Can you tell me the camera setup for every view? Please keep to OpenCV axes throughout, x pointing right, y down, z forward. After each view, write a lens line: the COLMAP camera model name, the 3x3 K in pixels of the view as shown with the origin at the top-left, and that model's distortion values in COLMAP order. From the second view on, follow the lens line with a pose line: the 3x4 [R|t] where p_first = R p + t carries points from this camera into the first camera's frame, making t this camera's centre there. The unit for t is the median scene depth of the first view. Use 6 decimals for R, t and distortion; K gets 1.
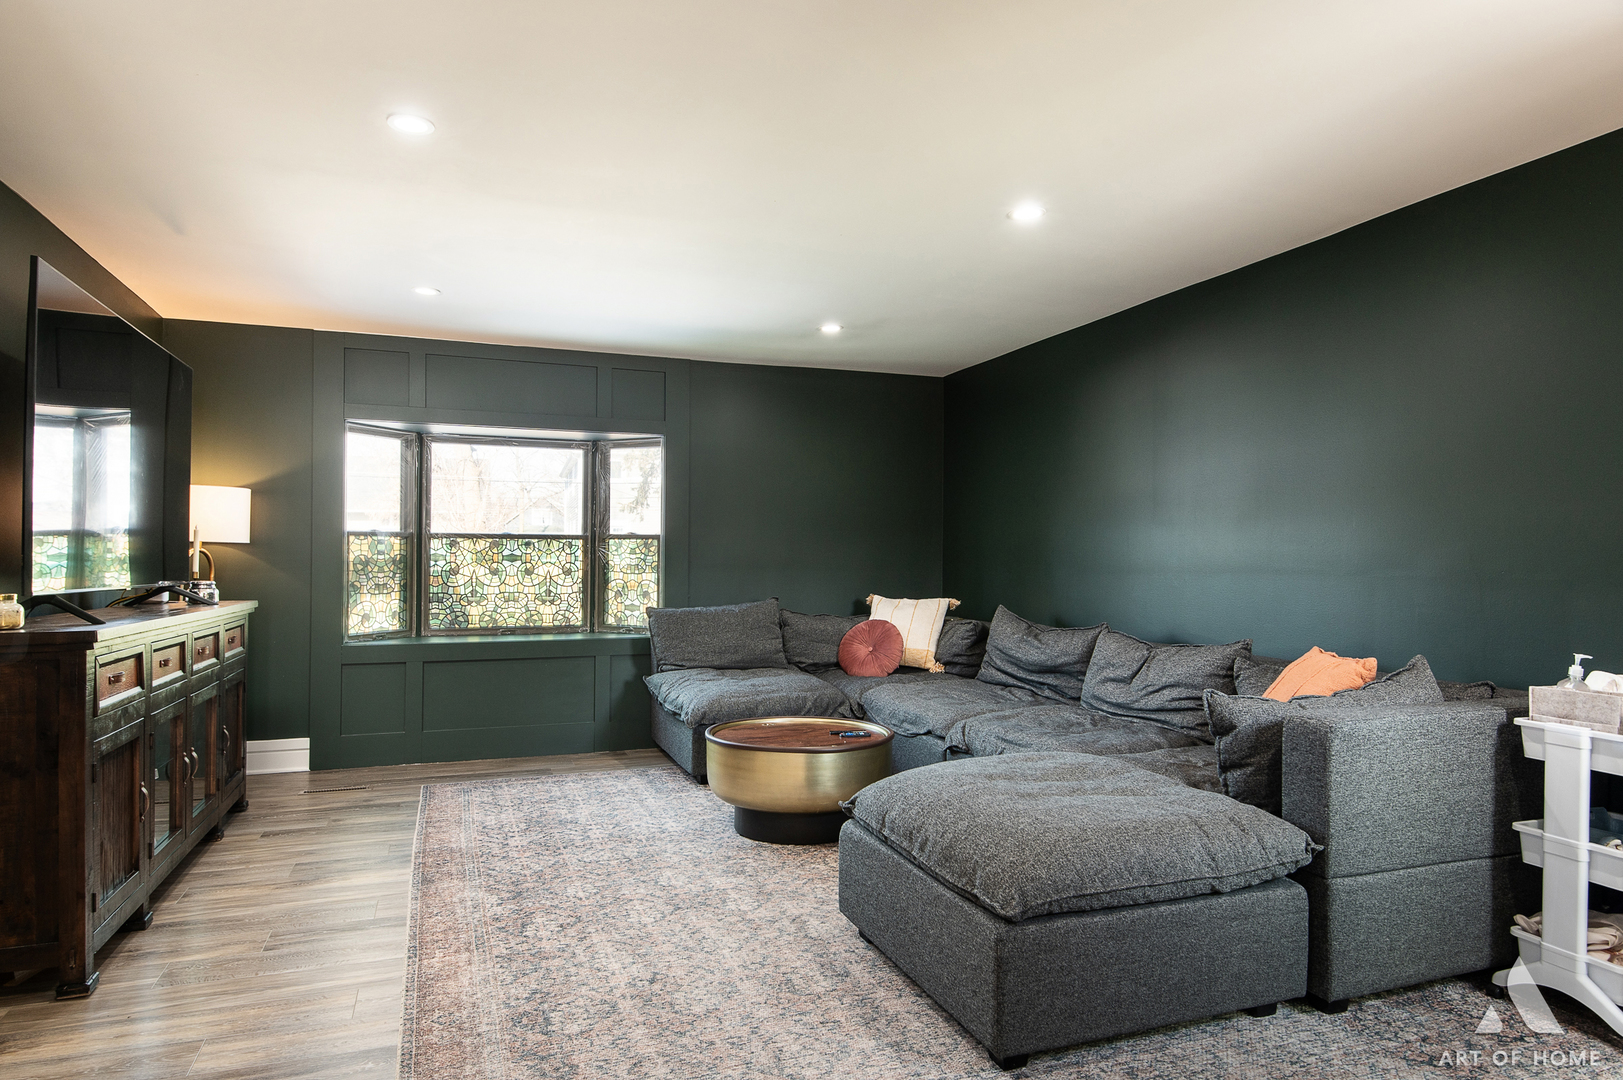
lens RADIAL K [[952.2, 0, 806.1], [0, 952.2, 544.4], [0, 0, 1]] dist [0.001779, -0.003228]
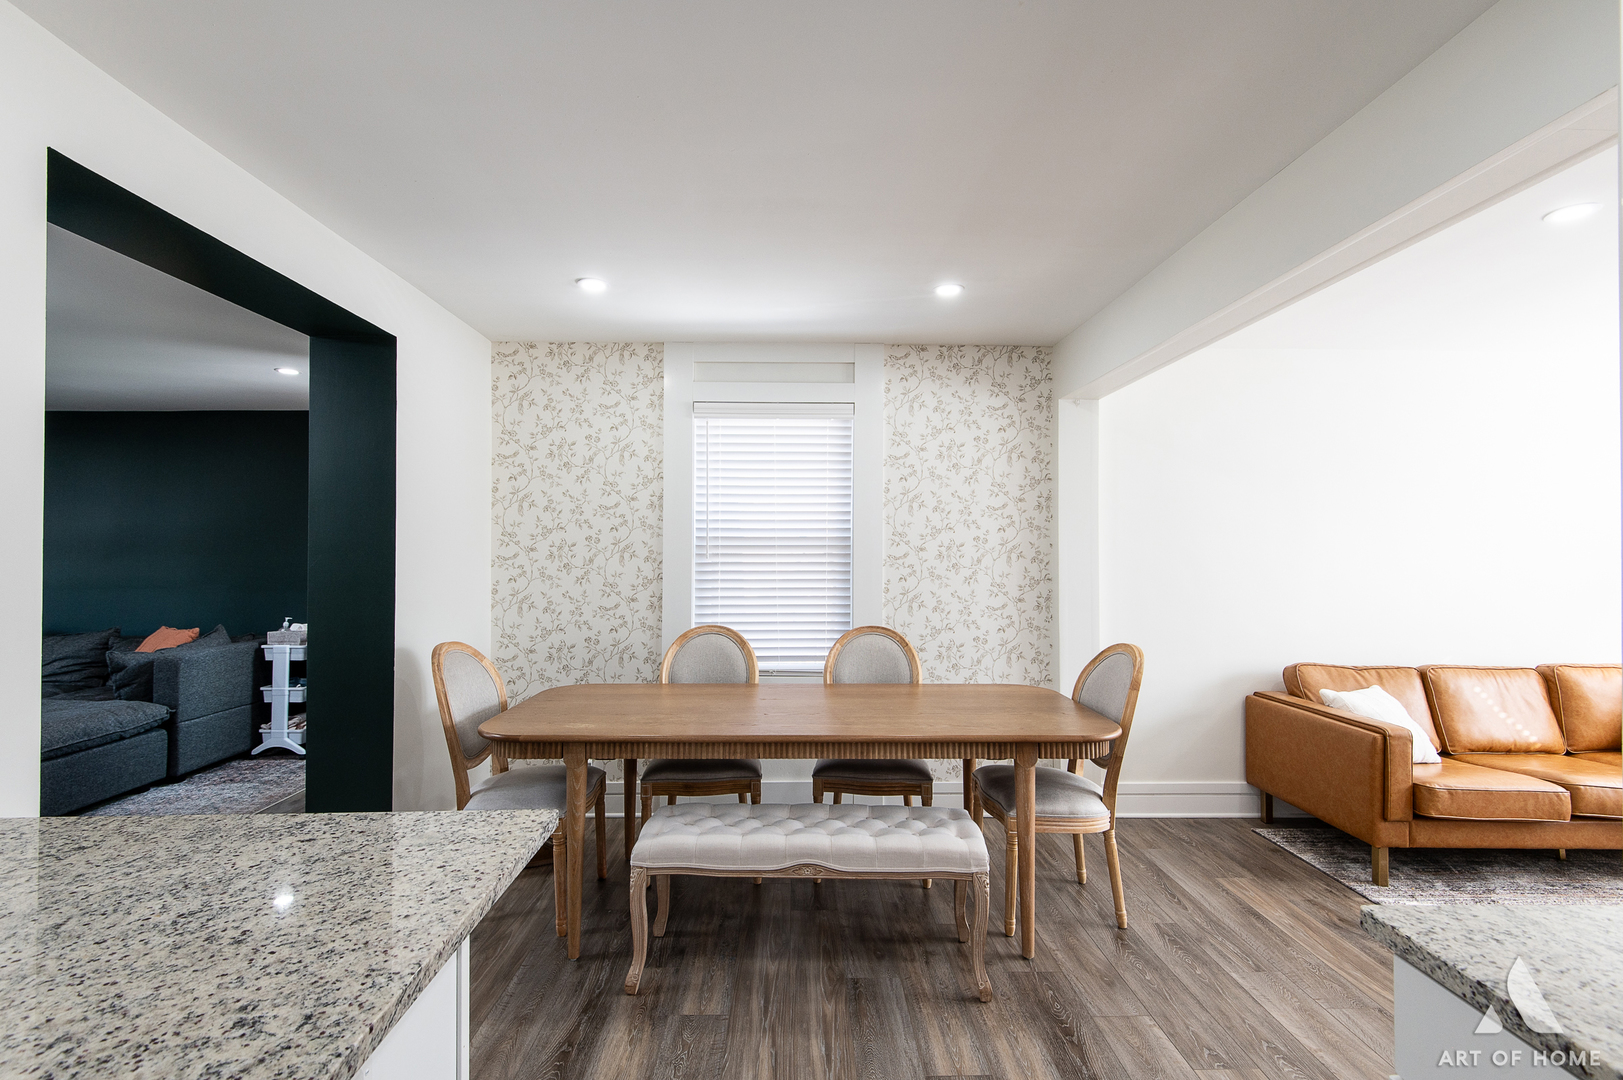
lens RADIAL K [[737.1, 0, 809.2], [0, 737.1, 542.9], [0, 0, 1]] dist [0.014897, -0.005003]
pose [[0.313396, 0.005414, 0.949607, -0.587945], [-0.004564, 0.999981, -0.004195, -0.076277], [-0.949611, -0.003019, 0.313415, -0.874139]]
